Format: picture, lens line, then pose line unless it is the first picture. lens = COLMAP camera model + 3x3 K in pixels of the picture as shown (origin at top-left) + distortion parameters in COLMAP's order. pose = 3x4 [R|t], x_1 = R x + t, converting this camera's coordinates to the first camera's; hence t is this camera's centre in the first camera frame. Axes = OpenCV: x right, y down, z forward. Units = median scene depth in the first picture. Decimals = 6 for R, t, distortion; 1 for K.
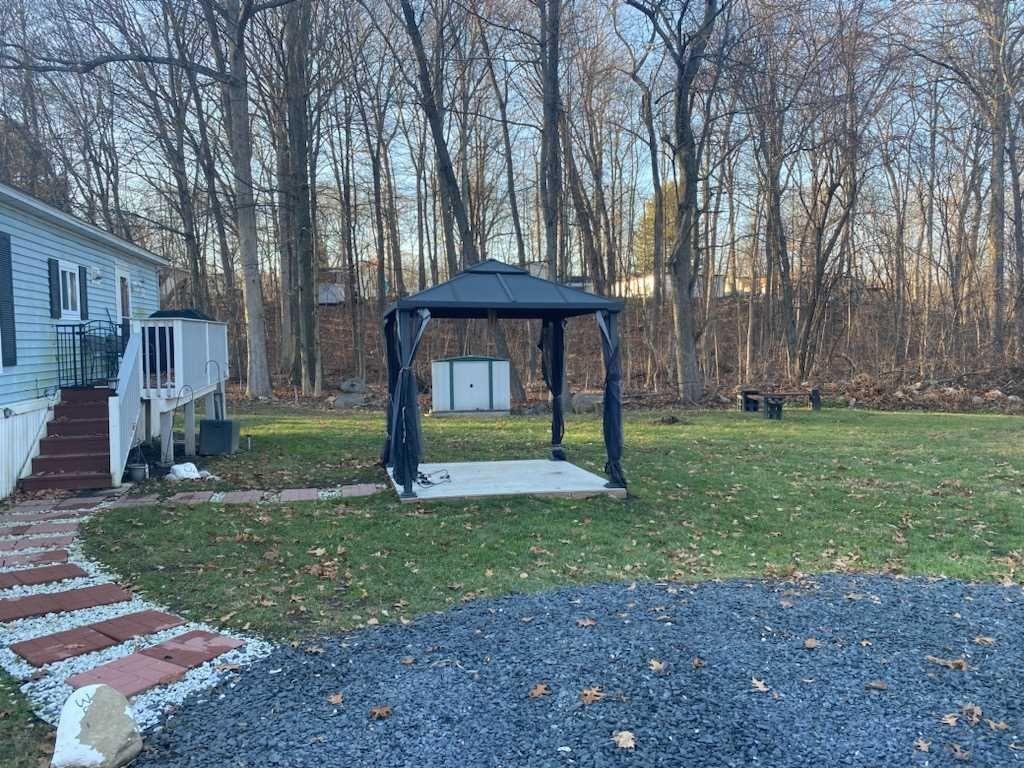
lens RADIAL K [[778.3, 0, 512.0], [0, 778.3, 384.0], [0, 0, 1]] dist [-0.001991, 0.000797]
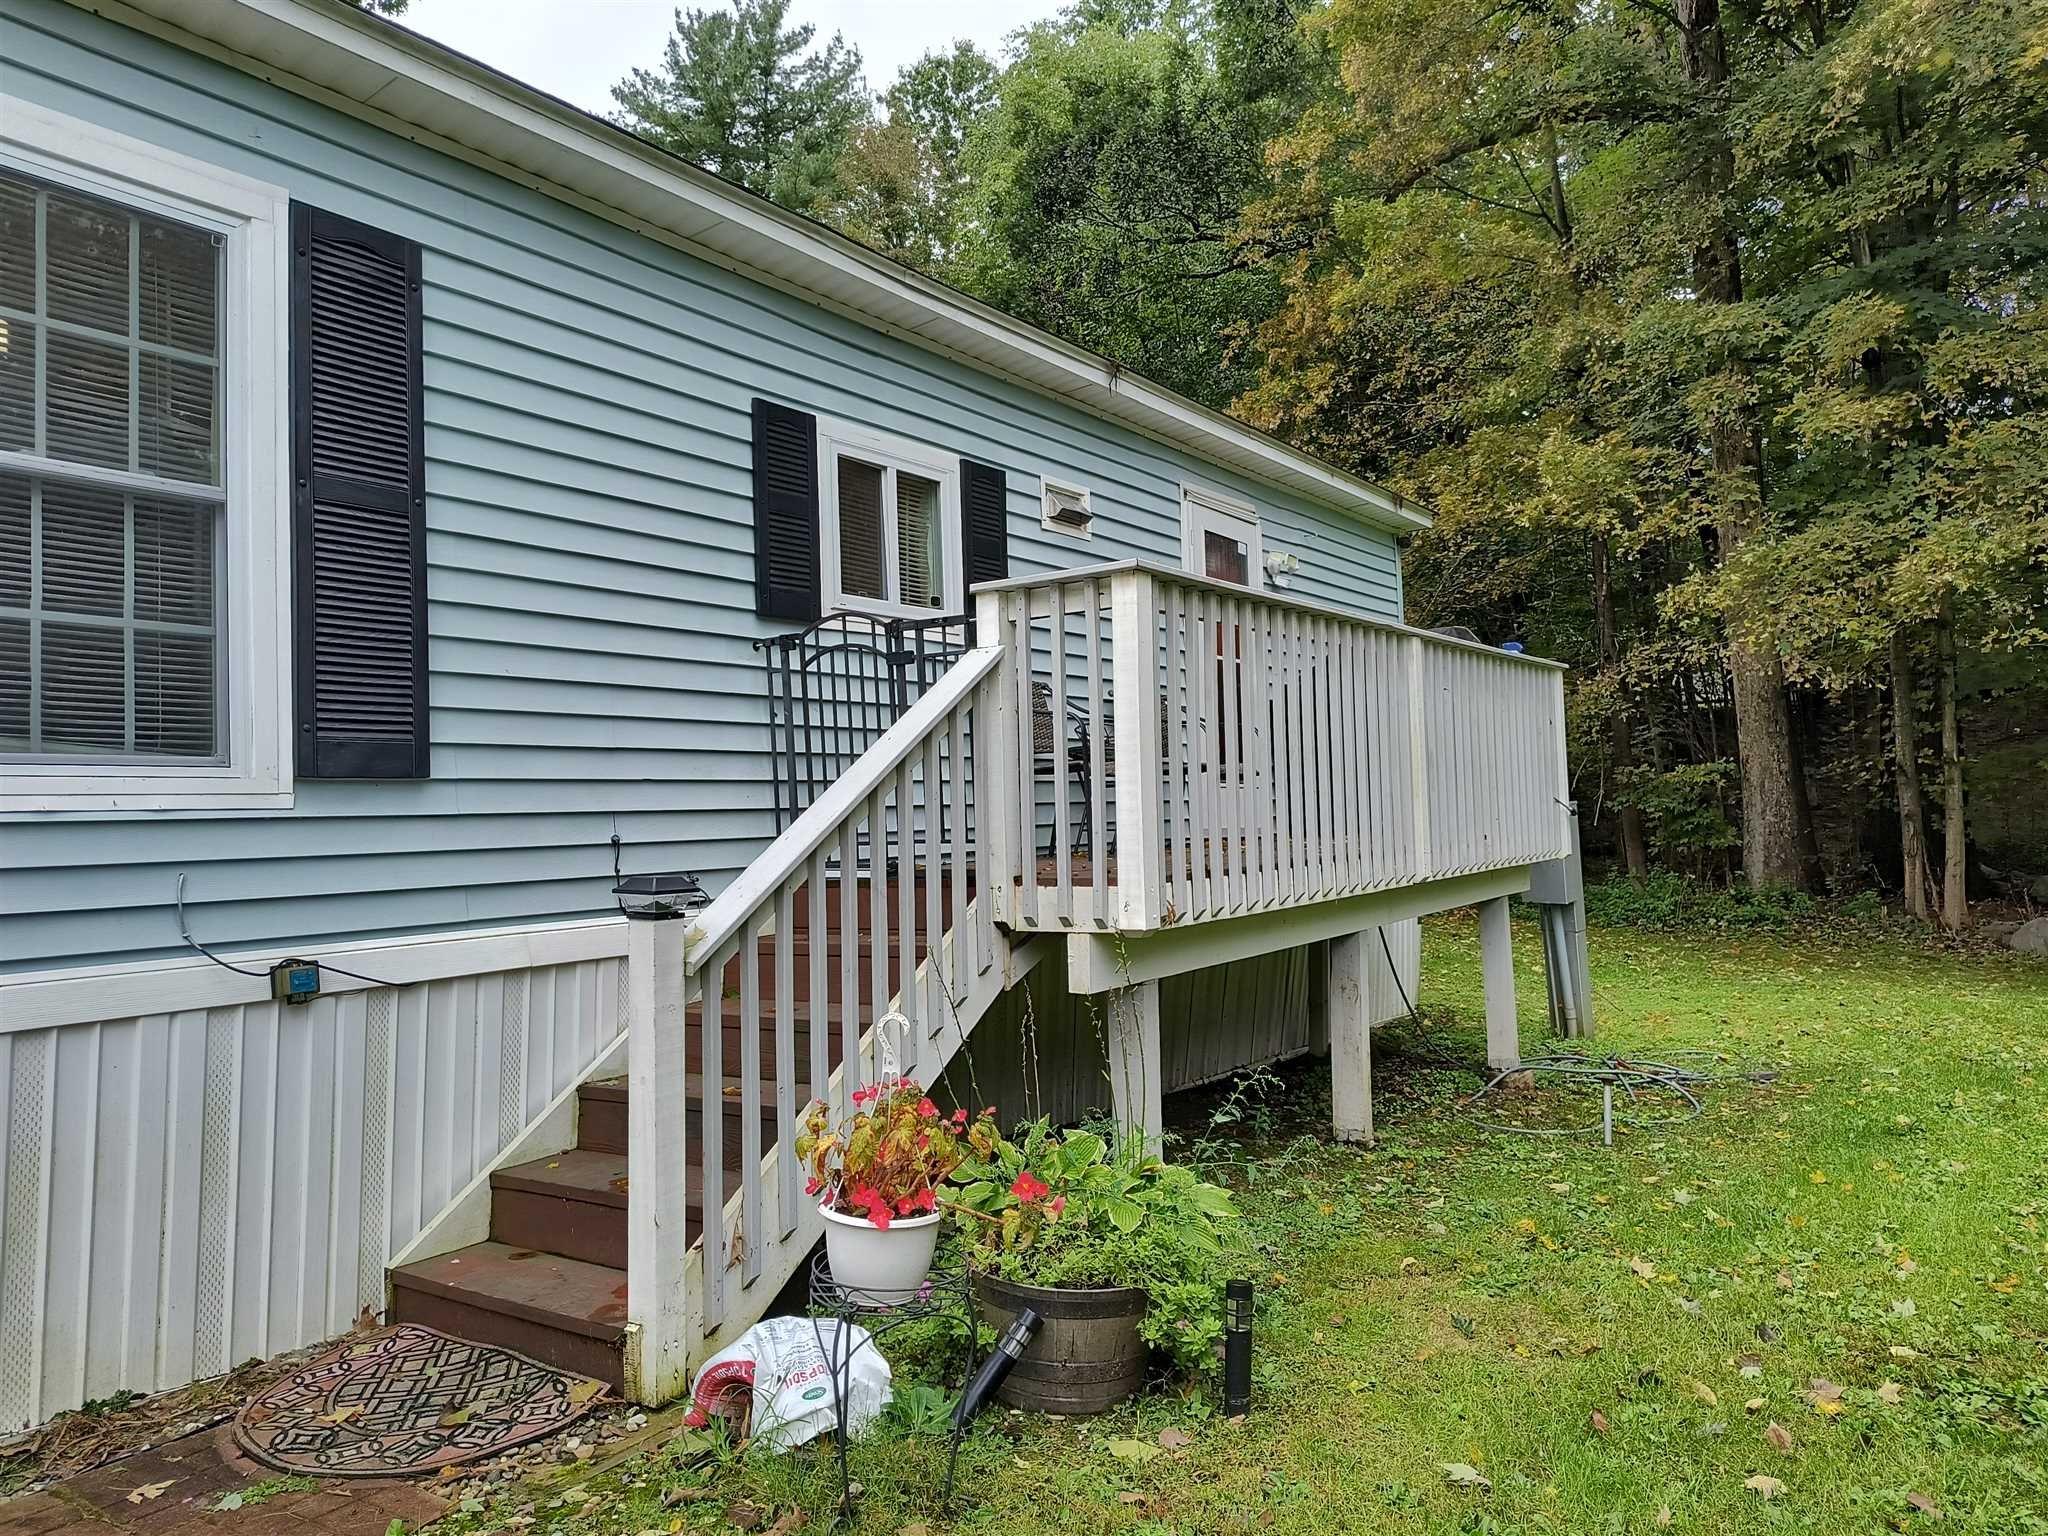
lens RADIAL K [[1556.6, 0, 1024.0], [0, 1556.6, 768.0], [0, 0, 1]] dist [-0.001991, 0.000797]
pose [[0.706562, -0.027889, -0.707101, -0.139415], [-0.019283, 0.998093, -0.058634, -0.002045], [0.707388, 0.055064, 0.704677, 0.665523]]
